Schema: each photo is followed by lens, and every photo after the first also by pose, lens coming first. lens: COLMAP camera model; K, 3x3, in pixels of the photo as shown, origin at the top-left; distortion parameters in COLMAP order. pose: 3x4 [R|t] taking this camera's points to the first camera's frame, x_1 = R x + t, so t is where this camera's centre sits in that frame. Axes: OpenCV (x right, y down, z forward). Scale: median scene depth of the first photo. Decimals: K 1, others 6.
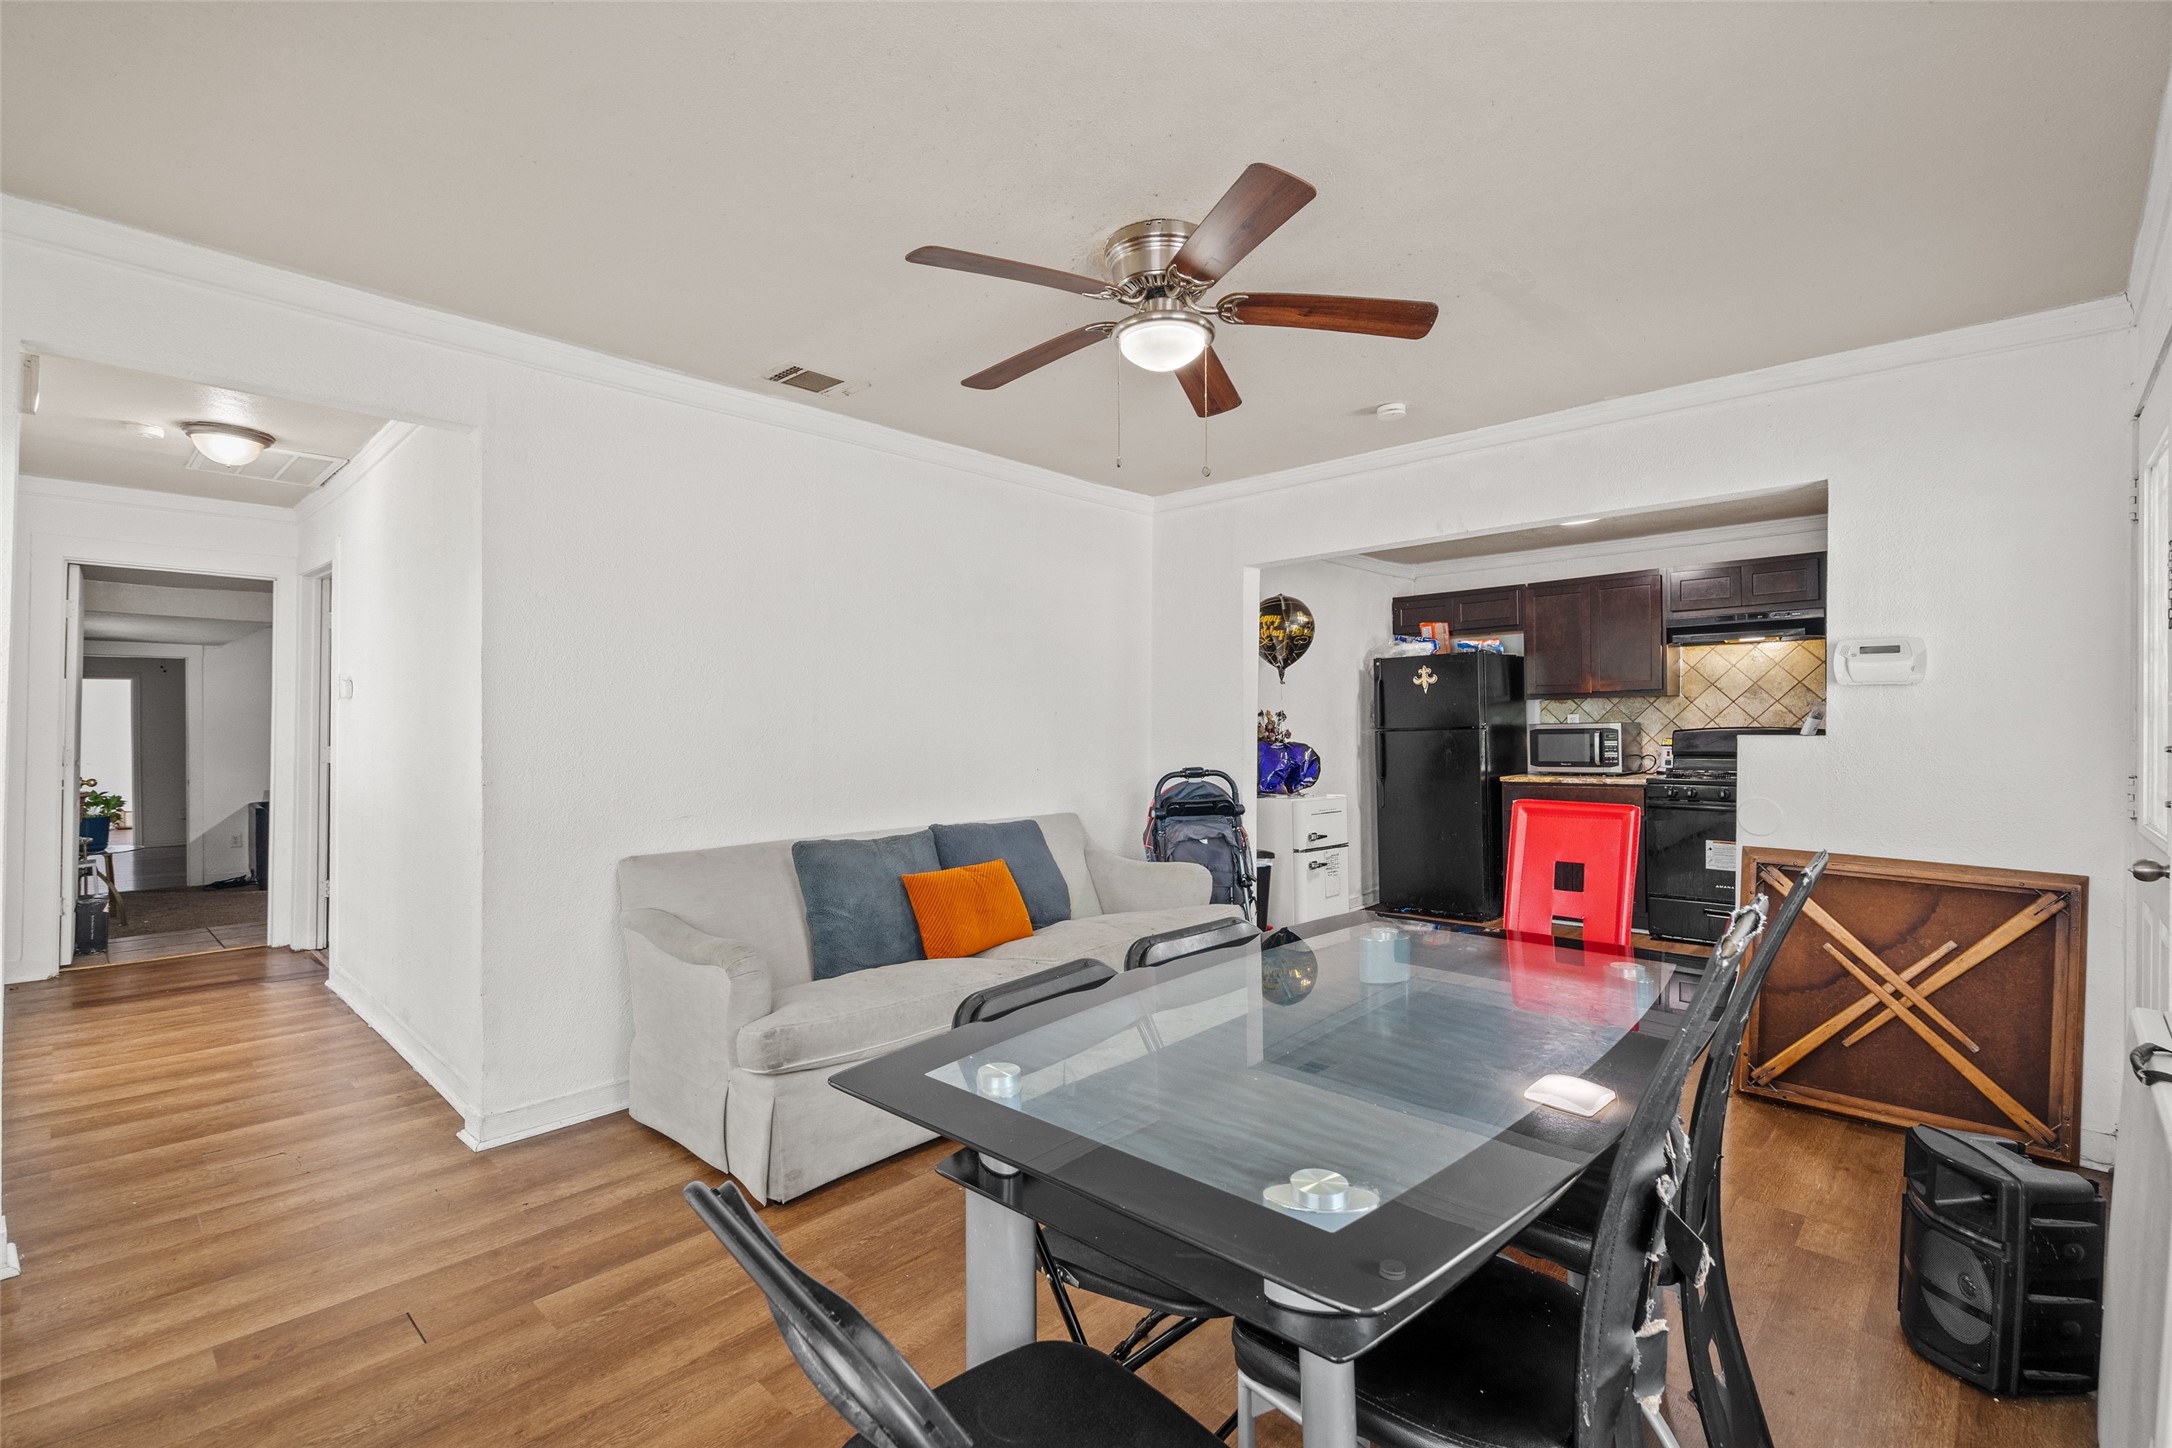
lens RADIAL K [[978.2, 0, 1084.7], [0, 978.2, 729.7], [0, 0, 1]] dist [-0.004190, -0.000135]
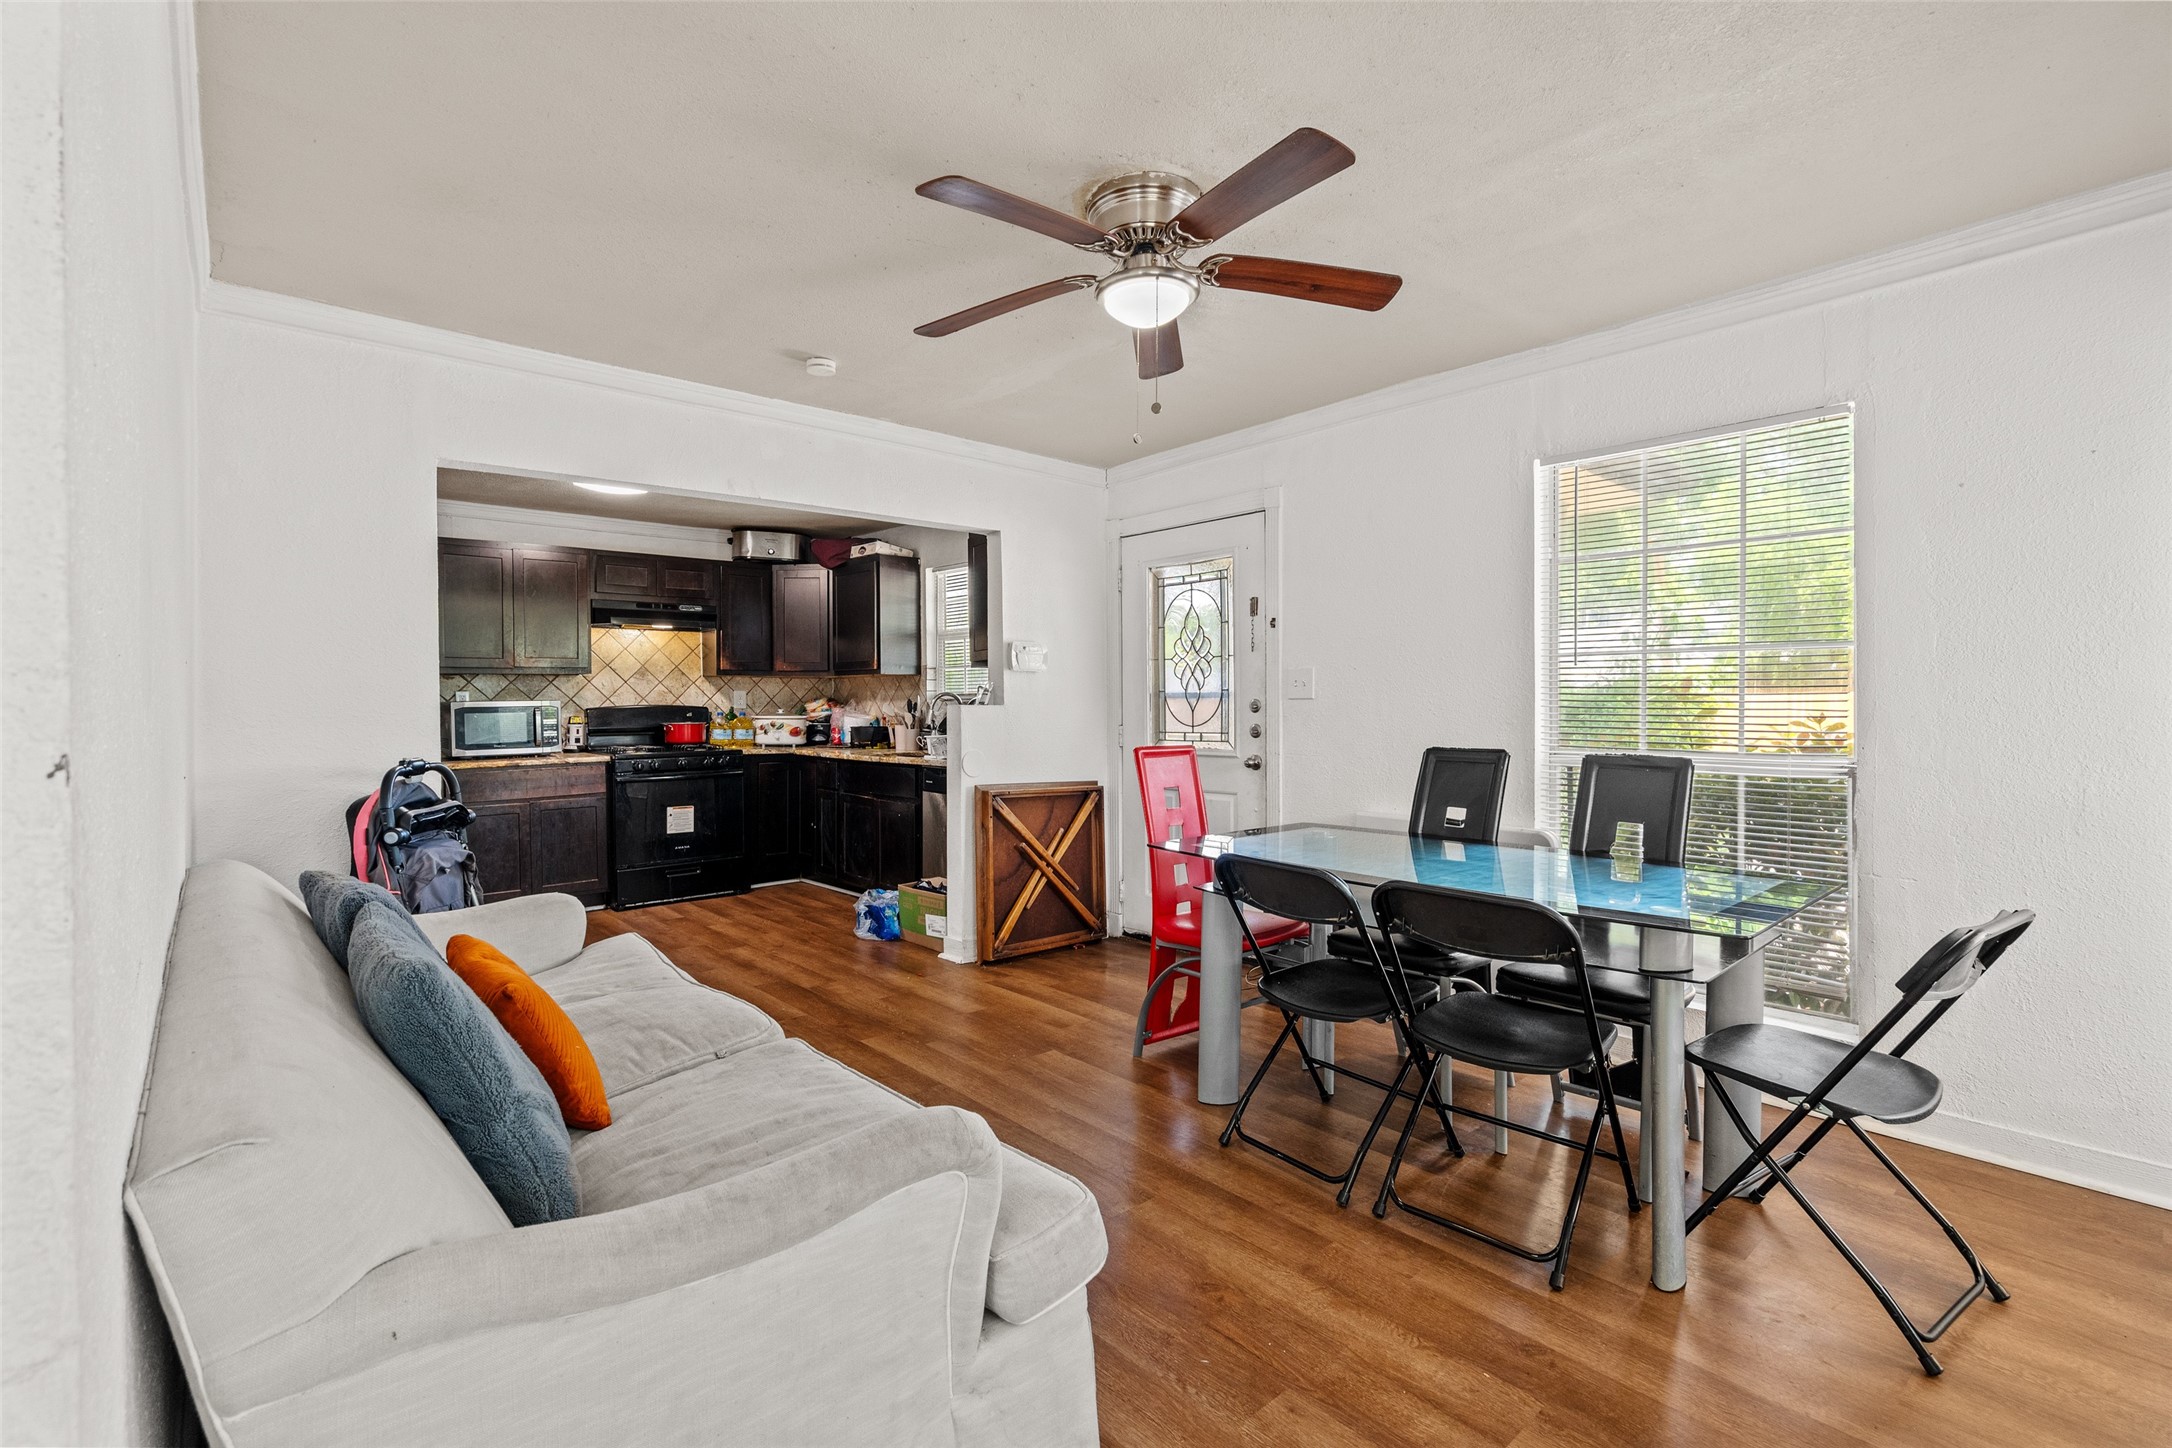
lens RADIAL K [[978.2, 0, 1084.7], [0, 978.2, 729.7], [0, 0, 1]] dist [-0.004190, -0.000135]
pose [[0.072804, -0.019668, 0.997152, -0.380386], [0.011193, 0.999759, 0.018902, 0.009465], [-0.997283, 0.009785, 0.073006, 0.404269]]
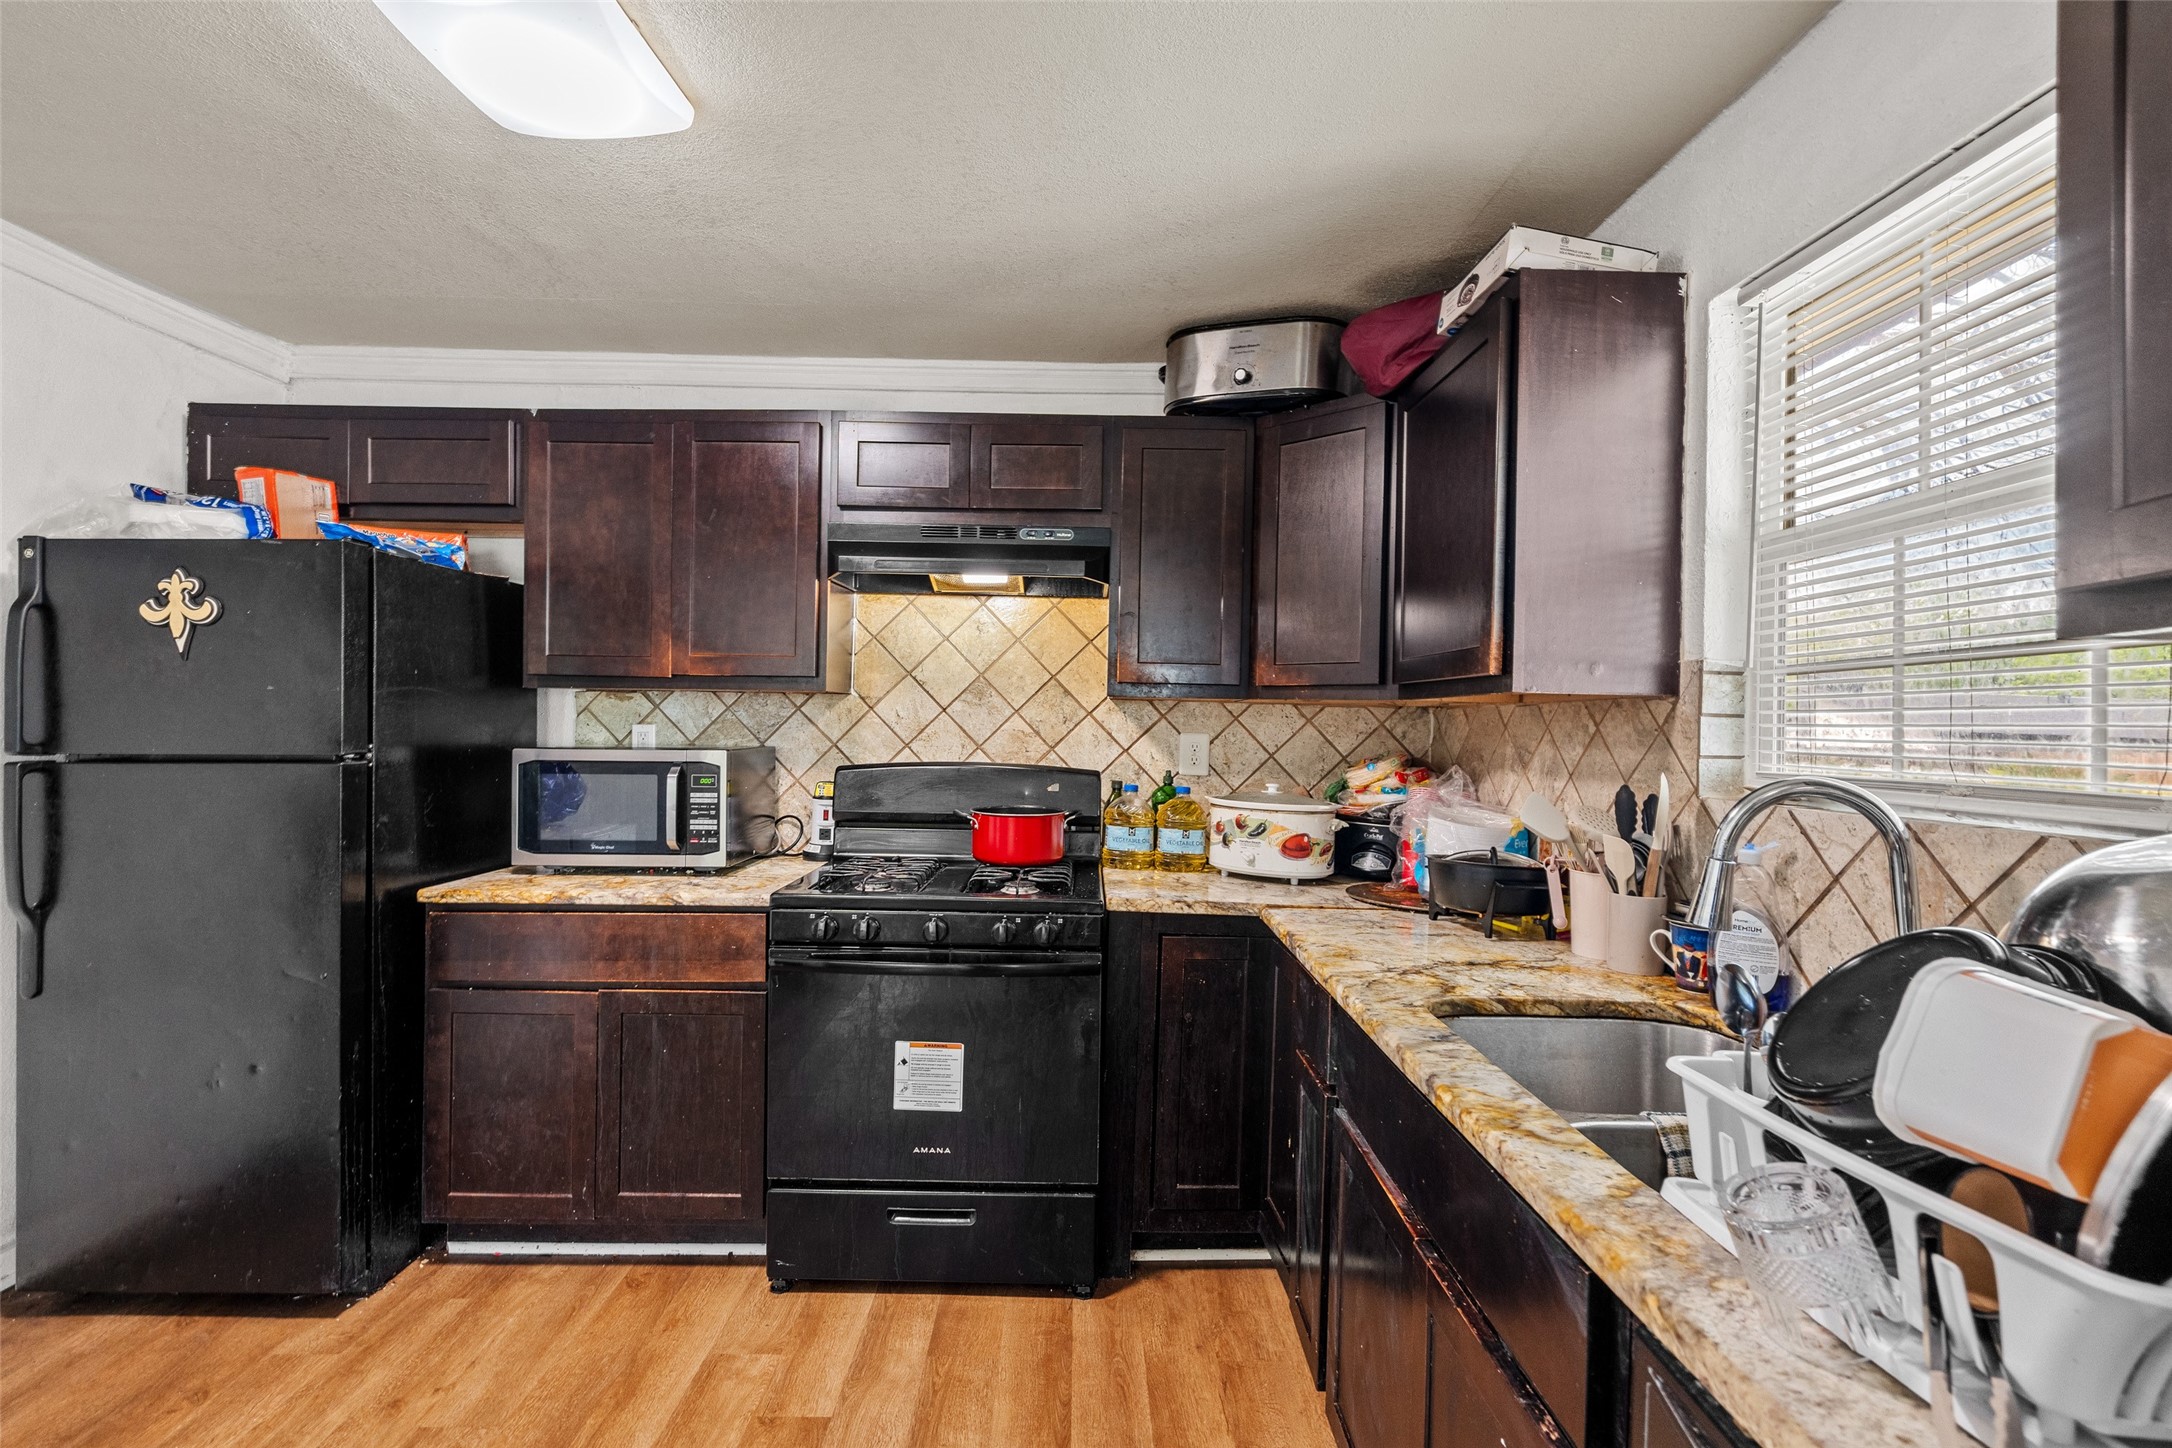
lens RADIAL K [[994.2, 0, 1086.0], [0, 994.2, 724.0], [0, 0, 1]] dist [-0.003727, -0.000369]
pose [[0.712341, 0.024459, 0.701408, 0.352647], [-0.023820, 0.999659, -0.010668, -0.017465], [-0.701430, -0.009108, 0.712681, 0.575442]]
